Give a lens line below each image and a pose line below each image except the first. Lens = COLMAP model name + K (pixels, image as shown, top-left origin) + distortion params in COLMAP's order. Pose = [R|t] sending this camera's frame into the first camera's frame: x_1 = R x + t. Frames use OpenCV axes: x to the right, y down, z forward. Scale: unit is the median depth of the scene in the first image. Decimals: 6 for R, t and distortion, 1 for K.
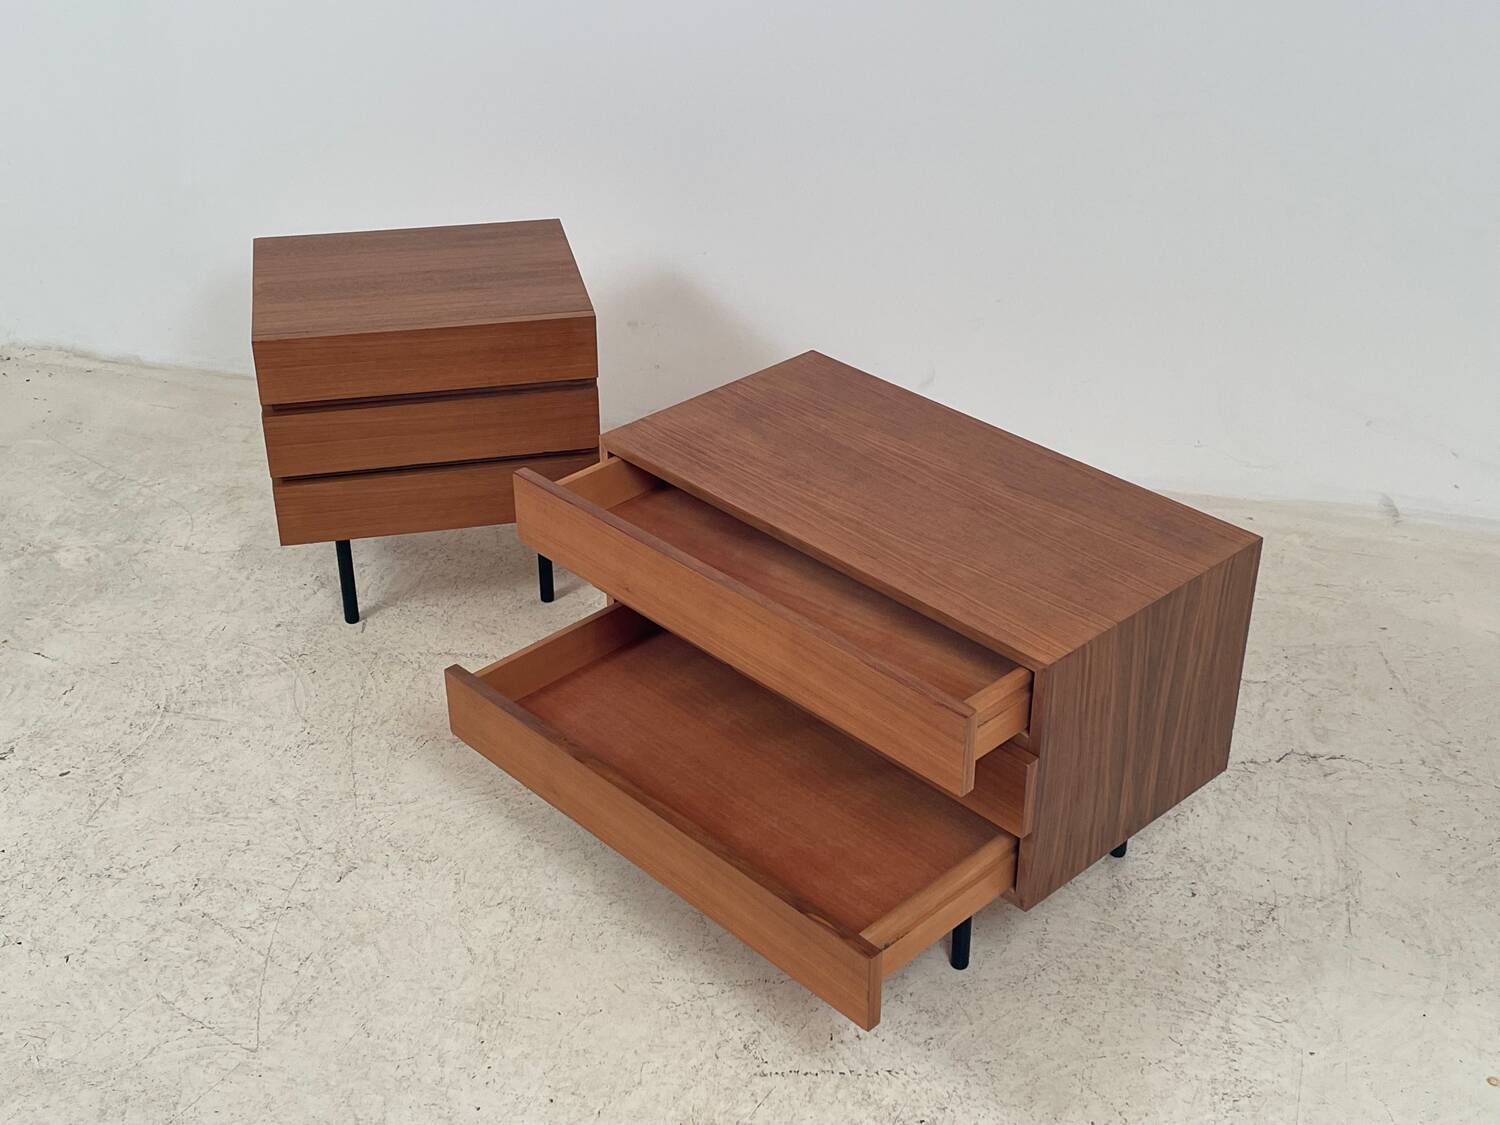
lens RADIAL K [[1865.0, 0, 750.0], [0, 1865.0, 562.5], [0, 0, 1]] dist [0.086385, -0.117692]
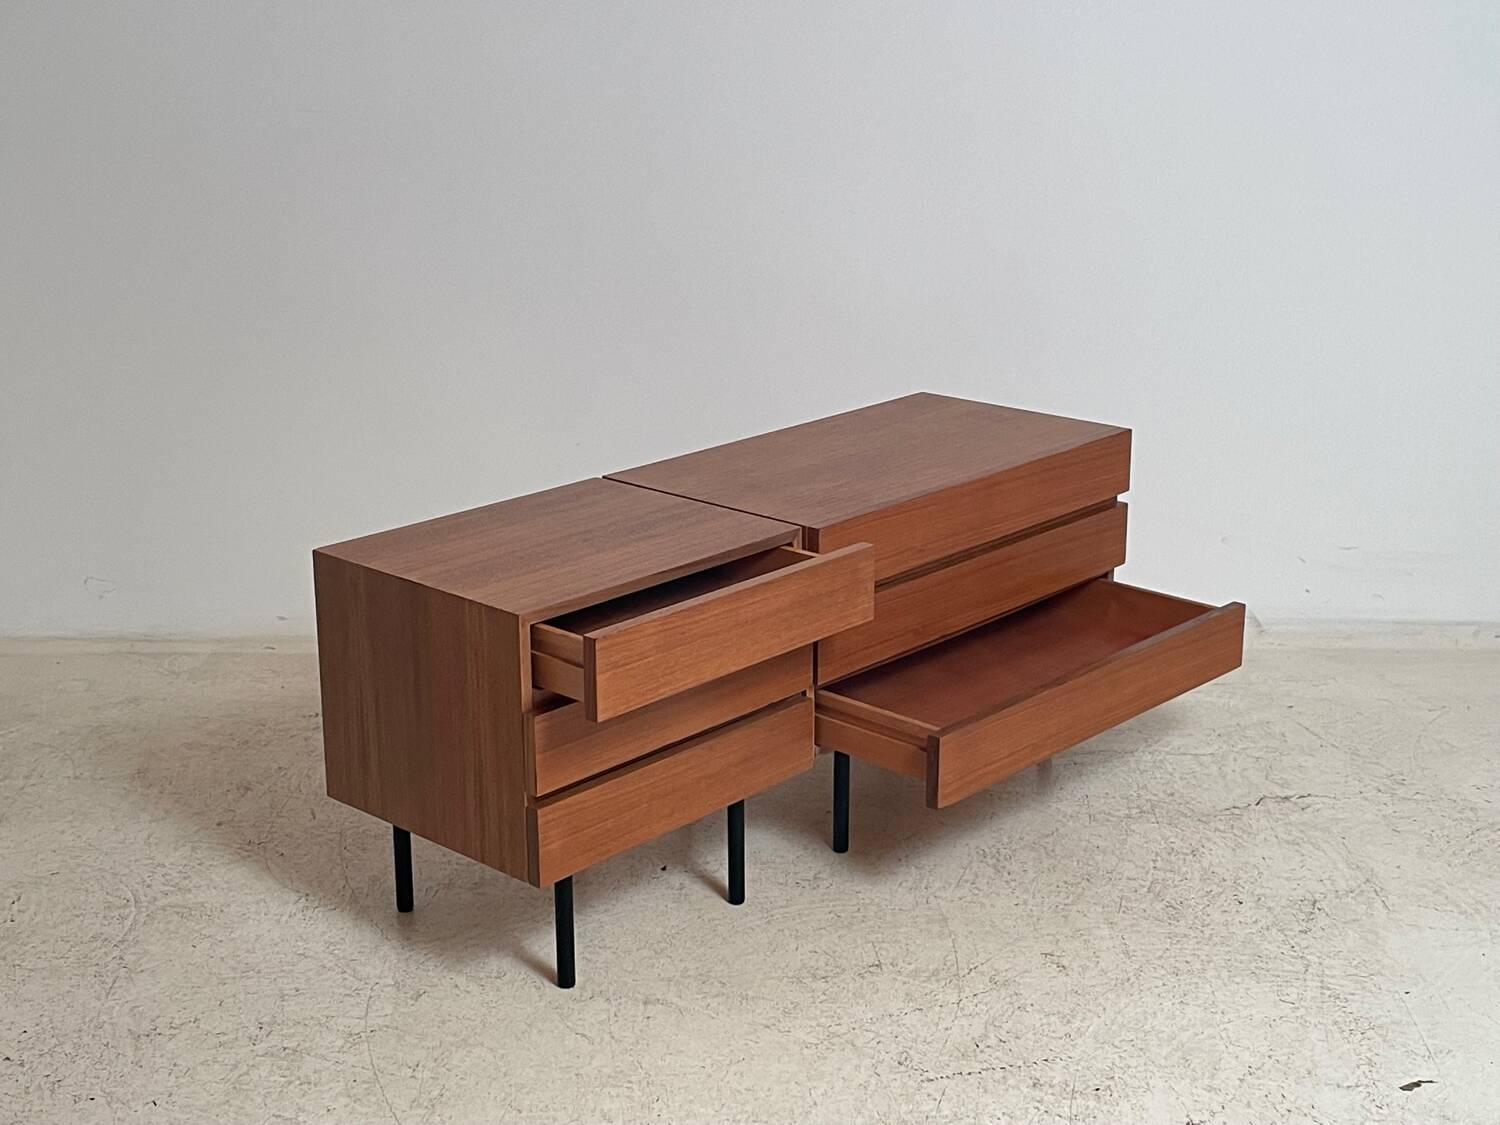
lens RADIAL K [[2085.5, 0, 750.0], [0, 2085.5, 562.5], [0, 0, 1]] dist [0.089517, -0.105278]
pose [[0.964819, -0.084028, 0.249124, -0.292474], [0.140300, 0.965910, -0.217565, 0.203479], [-0.222350, 0.244863, 0.943717, -0.084644]]
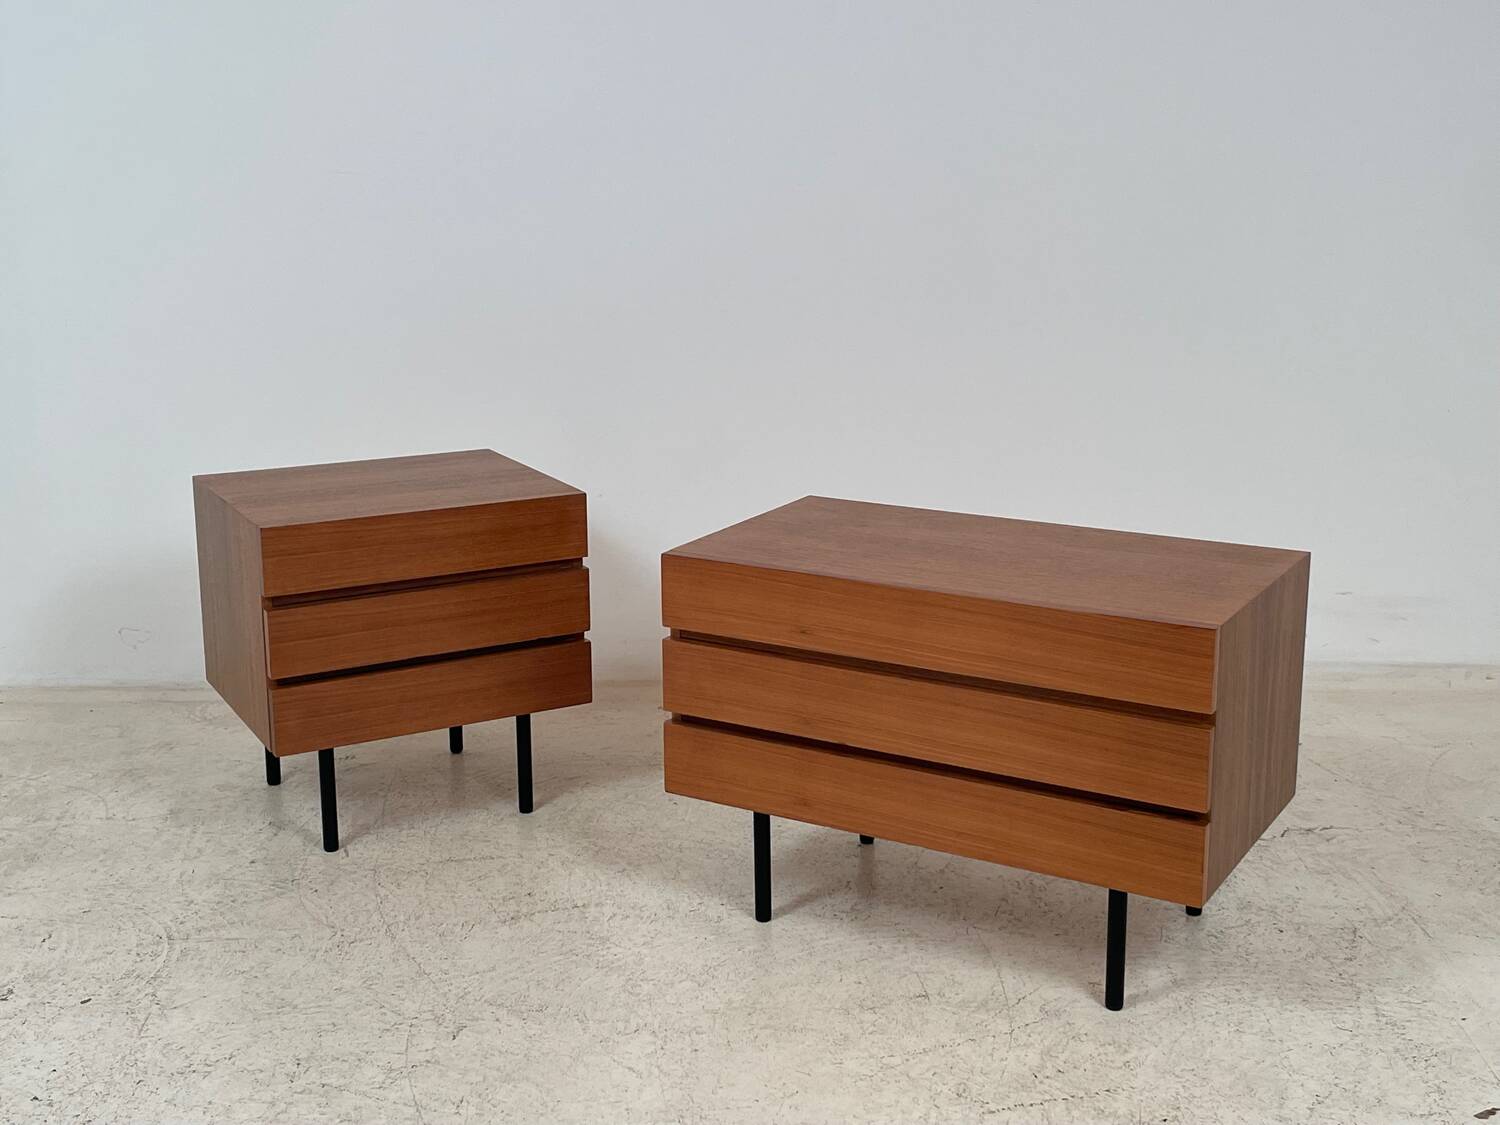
lens RADIAL K [[1865.0, 0, 750.0], [0, 1865.0, 562.5], [0, 0, 1]] dist [0.086385, -0.117692]
pose [[0.959484, -0.075224, 0.271535, -0.304935], [0.148986, 0.953409, -0.262326, 0.205279], [-0.239151, 0.292153, 0.925988, 0.042447]]
